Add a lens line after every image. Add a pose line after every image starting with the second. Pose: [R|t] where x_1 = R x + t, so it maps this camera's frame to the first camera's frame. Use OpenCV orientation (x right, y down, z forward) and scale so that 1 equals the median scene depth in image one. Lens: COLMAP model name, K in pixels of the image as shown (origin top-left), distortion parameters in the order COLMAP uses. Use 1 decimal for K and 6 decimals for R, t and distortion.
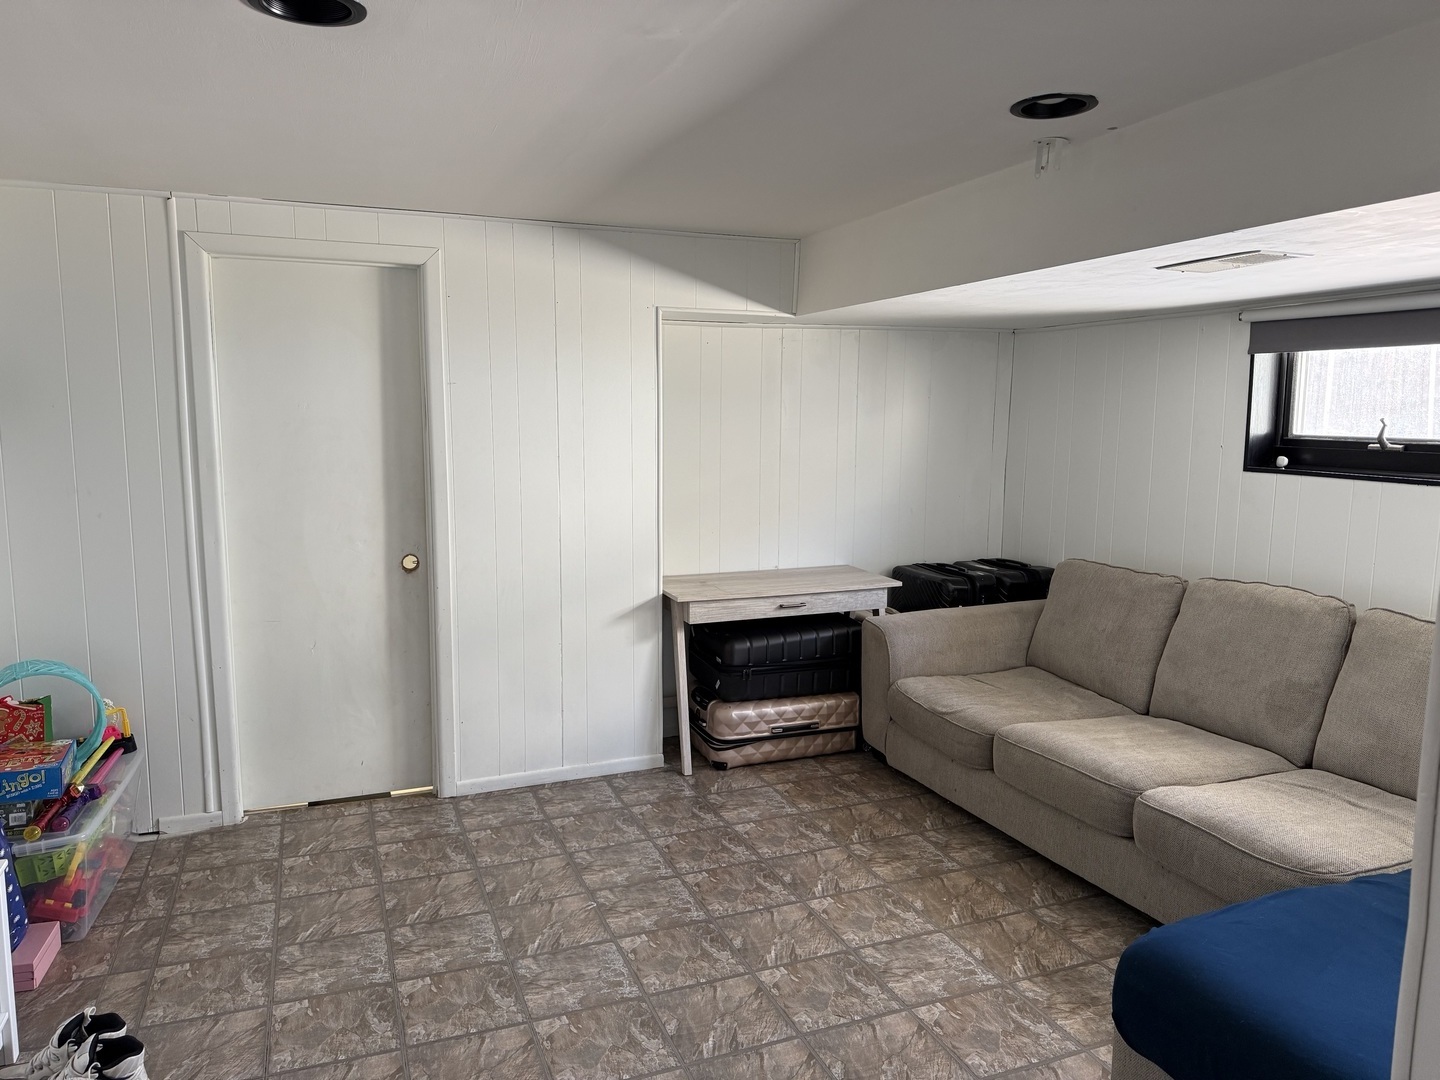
lens RADIAL K [[1058.4, 0, 719.1], [0, 1058.4, 519.6], [0, 0, 1]] dist [0.219499, -0.291062]
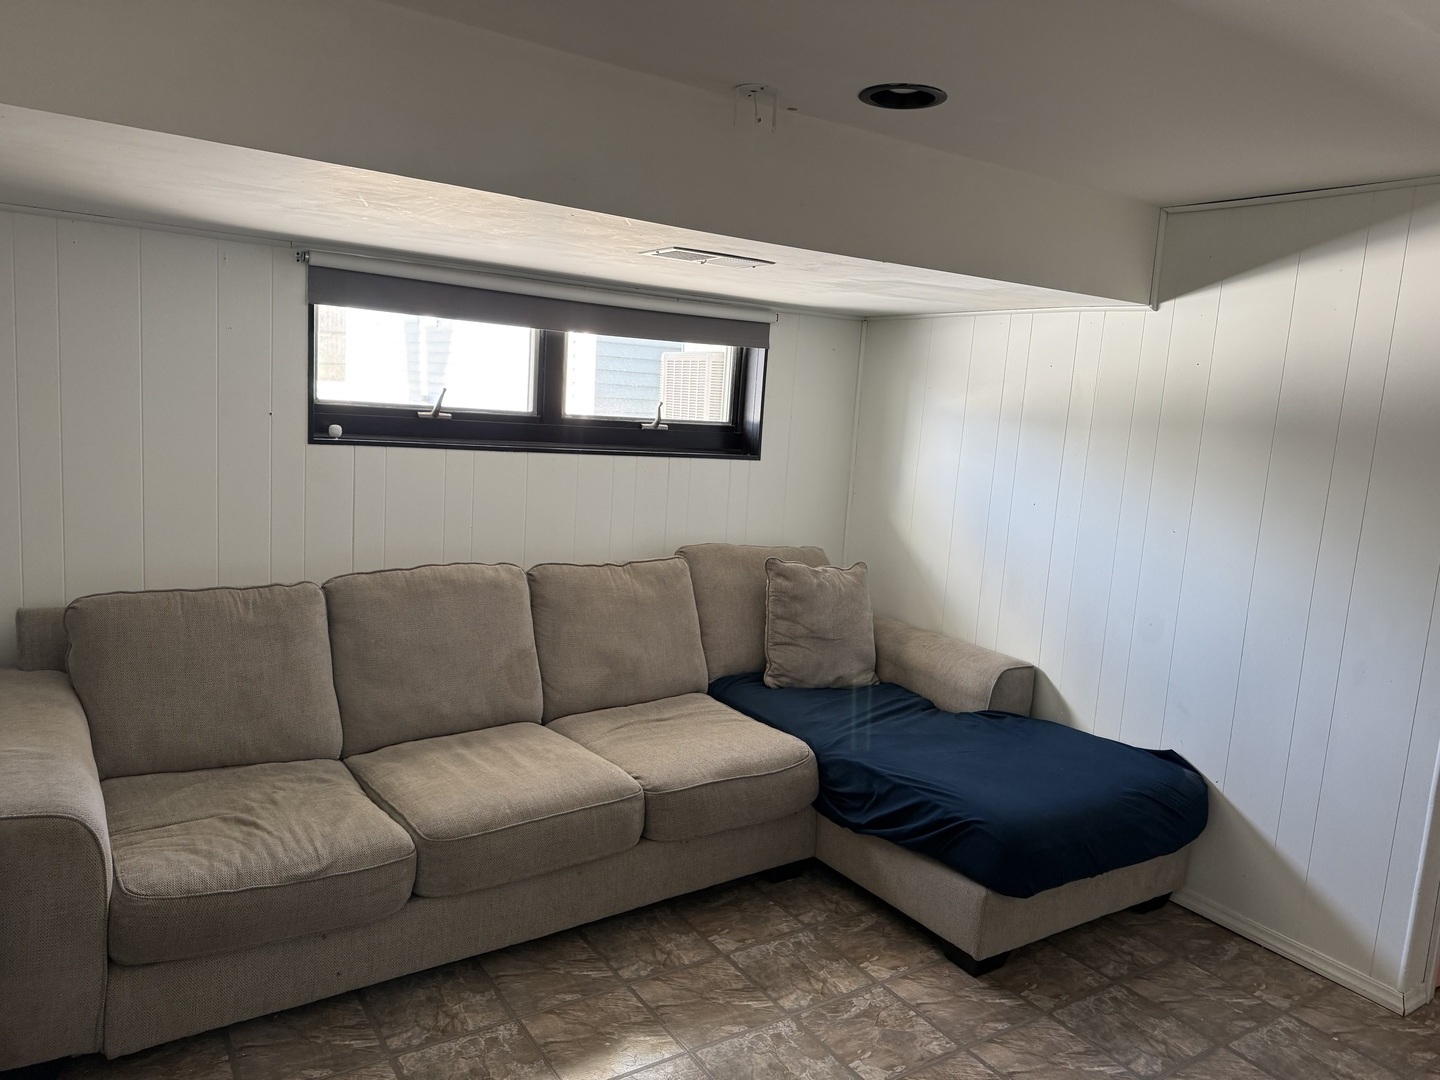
lens RADIAL K [[1013.4, 0, 728.8], [0, 1013.4, 537.8], [0, 0, 1]] dist [0.108307, -0.170081]
pose [[-0.221351, -0.147336, 0.964000, -0.378272], [0.040607, 0.986271, 0.160064, -0.089548], [-0.974348, 0.074575, -0.212329, 0.891064]]
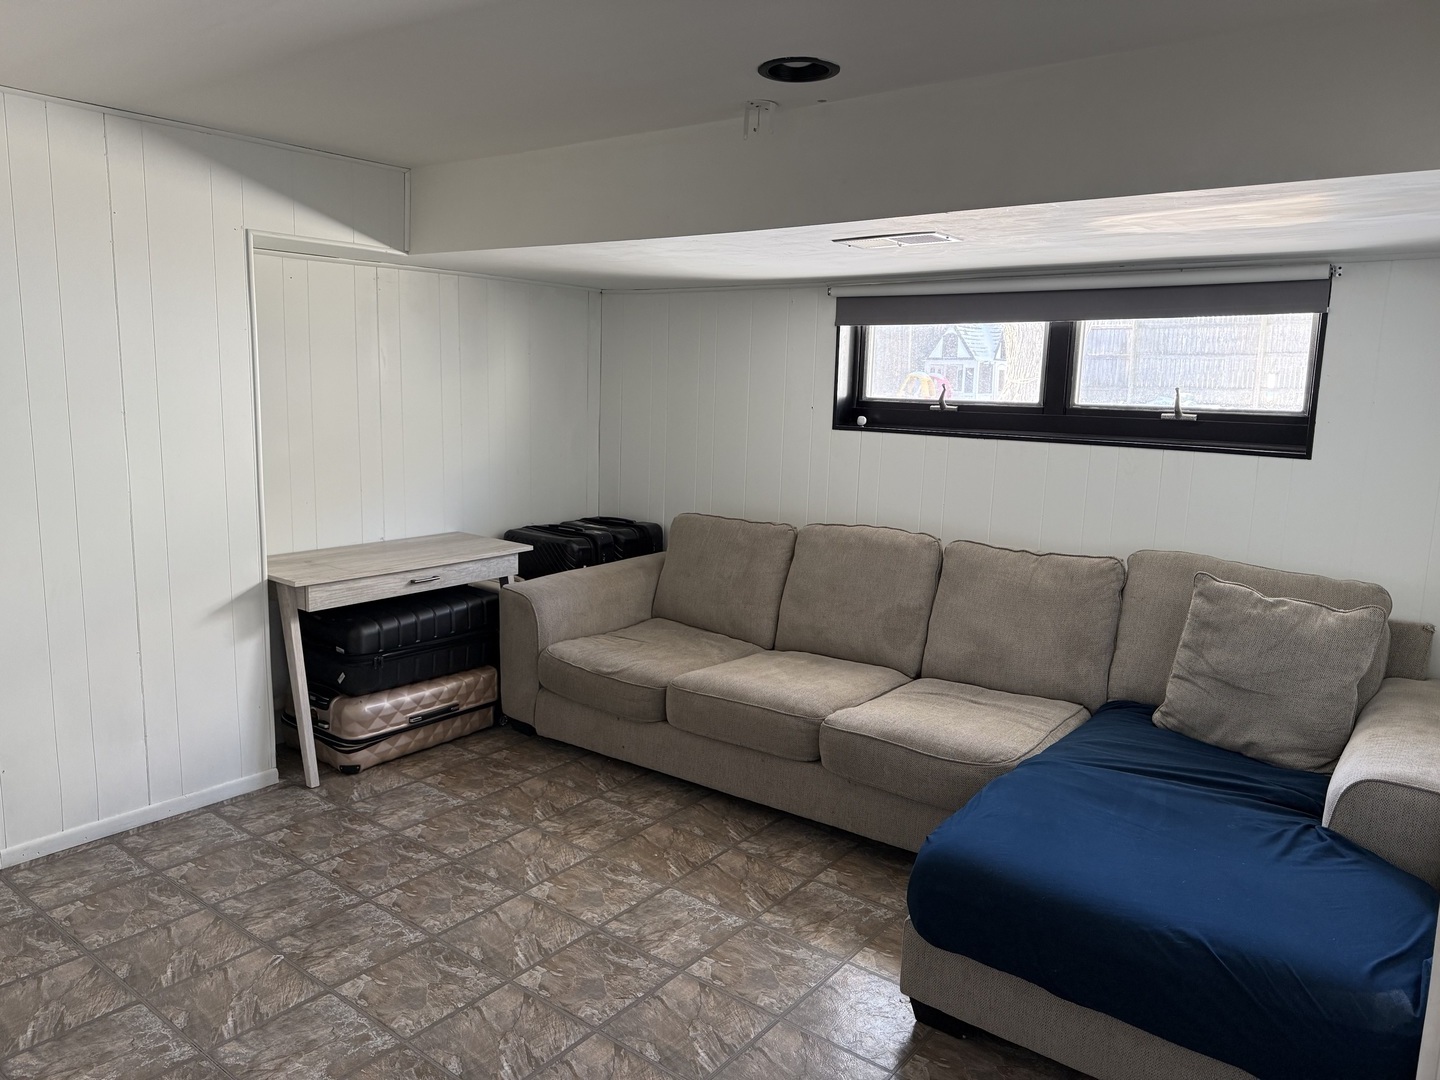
lens RADIAL K [[1058.4, 0, 719.1], [0, 1058.4, 519.6], [0, 0, 1]] dist [0.219499, -0.291062]
pose [[0.864357, -0.050362, 0.500351, -0.193131], [0.032304, 0.998478, 0.044696, -0.003321], [-0.501840, -0.022470, 0.864668, 0.098218]]
